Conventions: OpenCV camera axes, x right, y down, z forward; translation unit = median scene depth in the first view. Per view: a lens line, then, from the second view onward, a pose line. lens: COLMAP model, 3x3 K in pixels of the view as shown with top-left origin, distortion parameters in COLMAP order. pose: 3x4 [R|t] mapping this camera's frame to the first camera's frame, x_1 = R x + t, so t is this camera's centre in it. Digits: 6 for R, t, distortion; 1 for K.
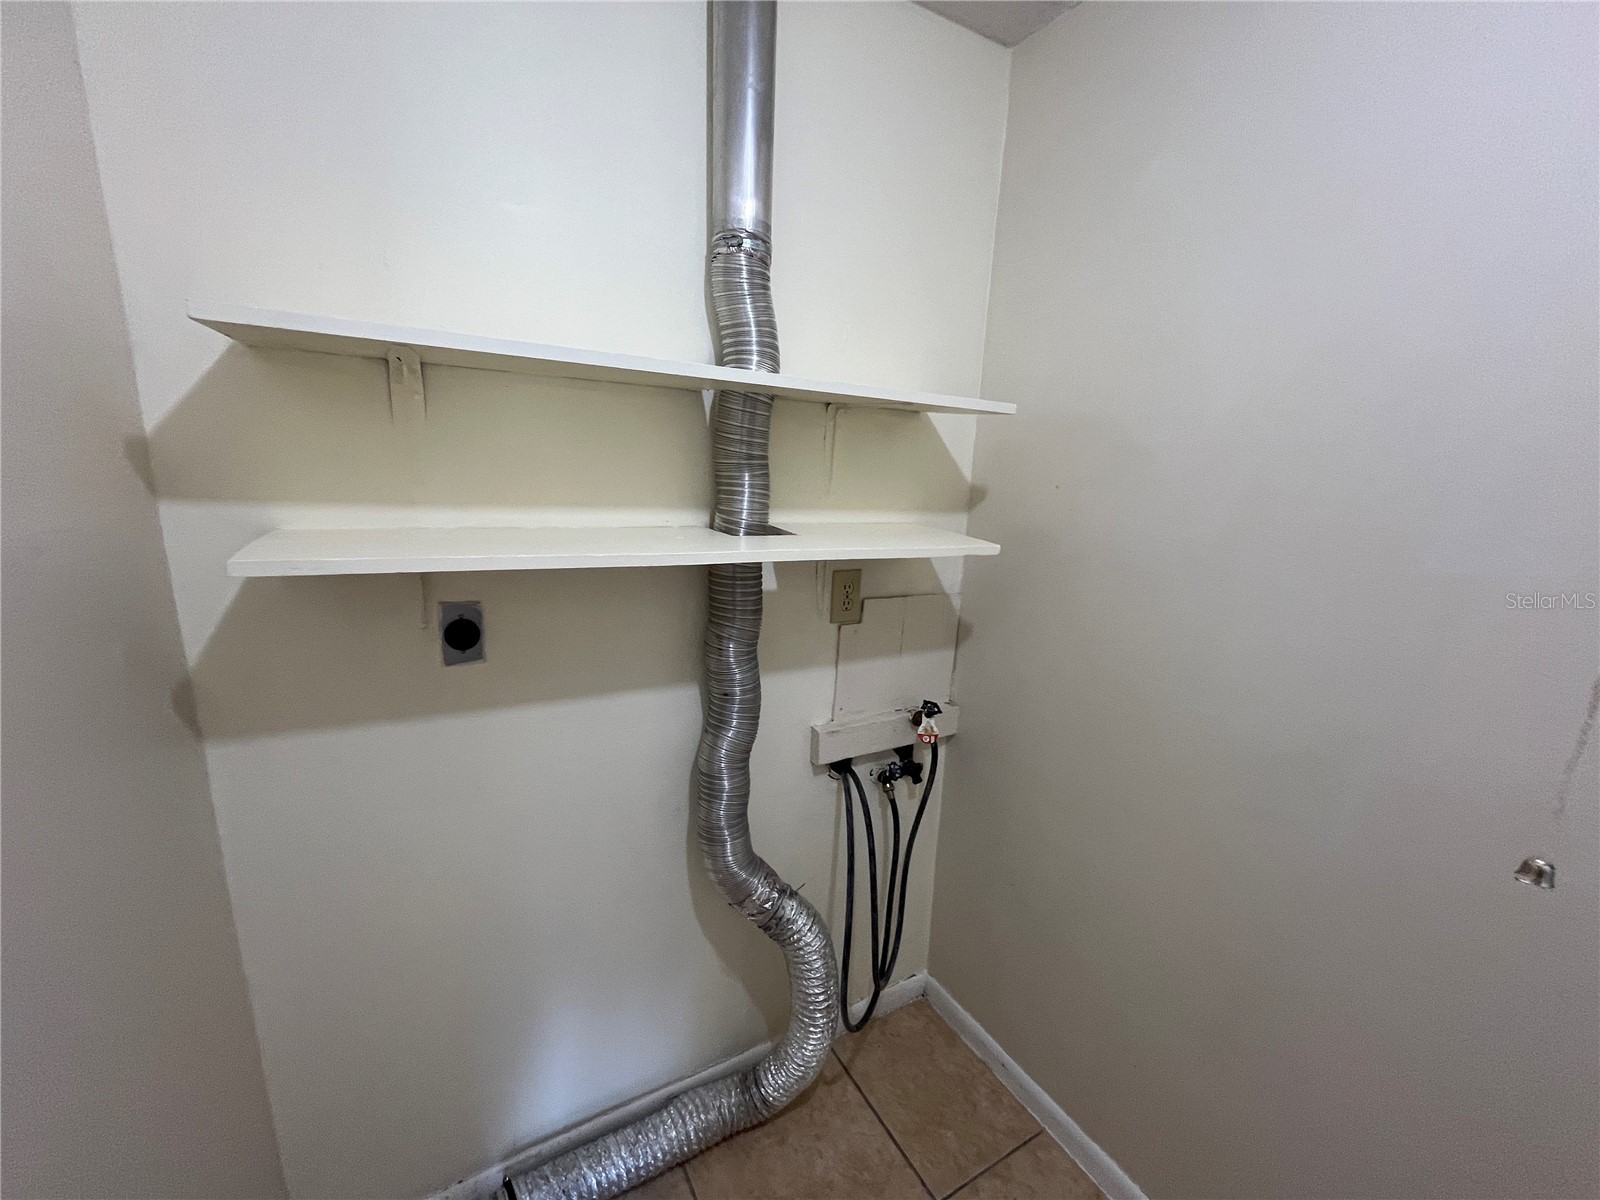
lens RADIAL K [[644.9, 0, 800.0], [0, 644.9, 609.4], [0, 0, 1]] dist [-0.001275, -0.000770]
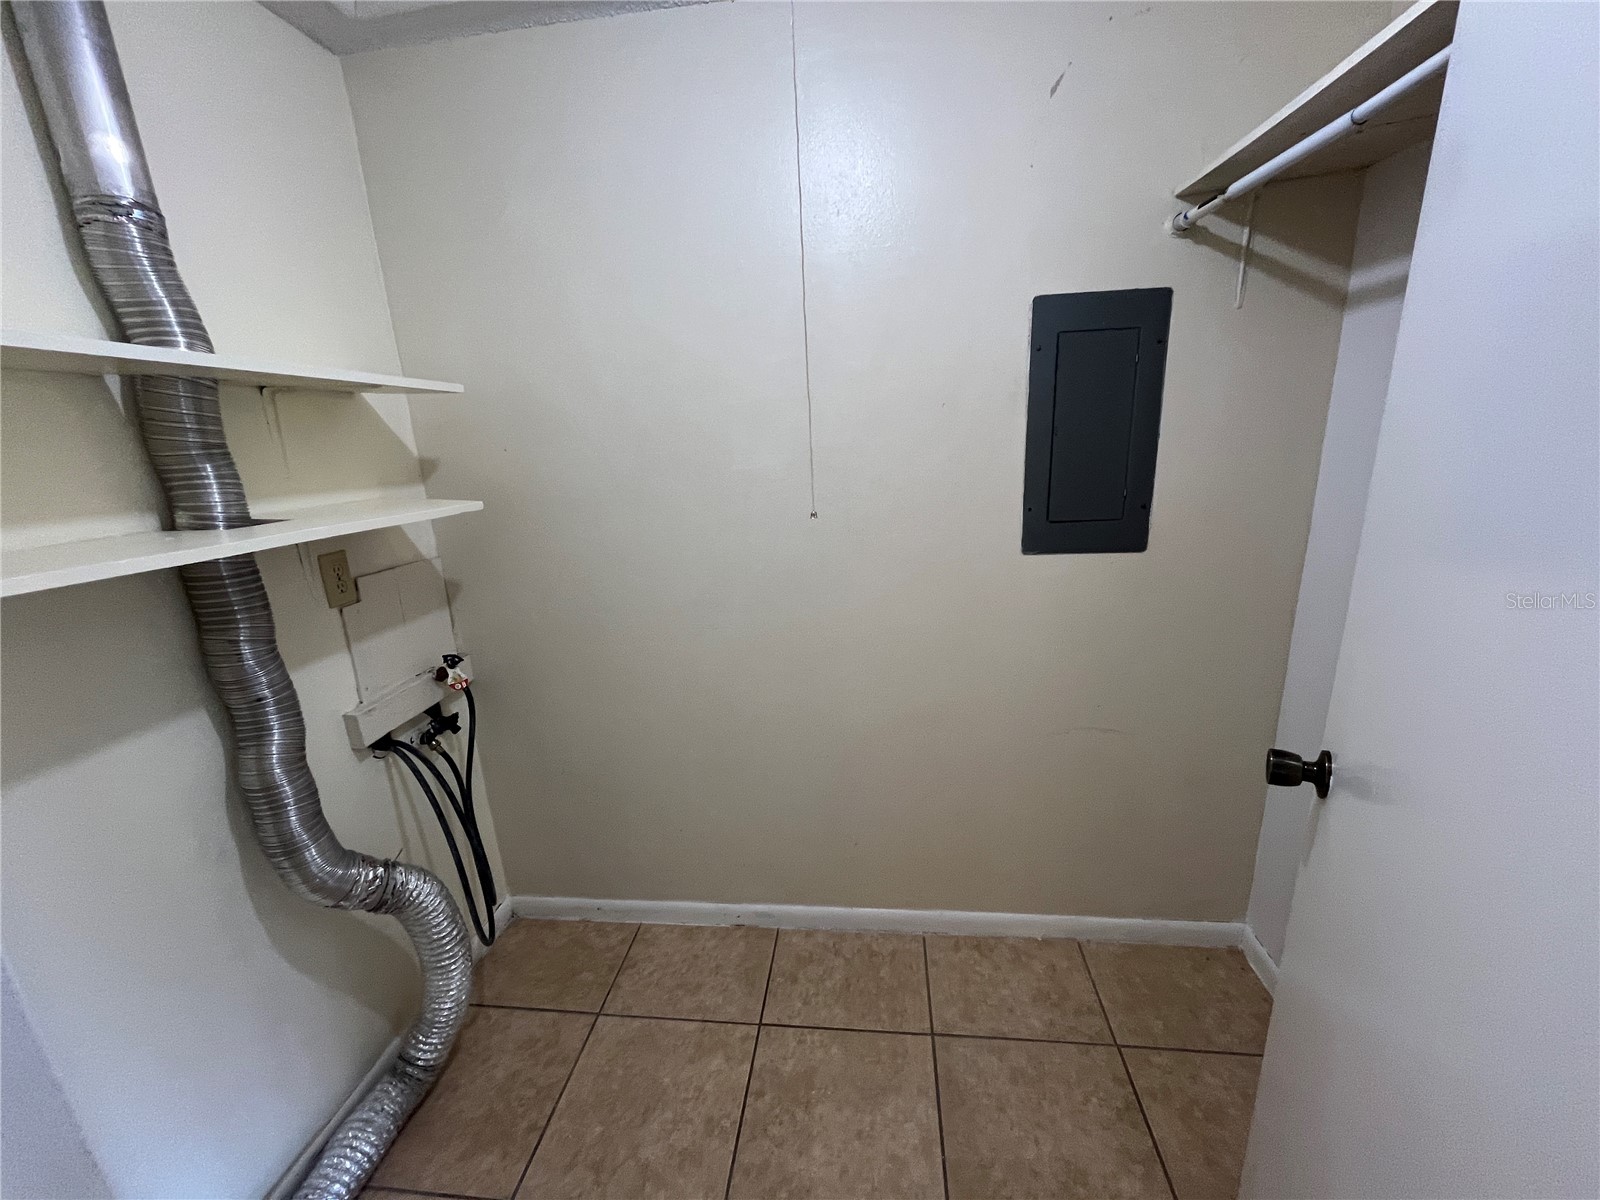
lens RADIAL K [[644.9, 0, 800.5], [0, 644.9, 609.4], [0, 0, 1]] dist [-0.001275, -0.000770]
pose [[0.587080, -0.281283, 0.759089, -0.307302], [0.252618, 0.954524, 0.158328, 0.053053], [-0.769104, 0.098808, 0.631439, -0.204477]]
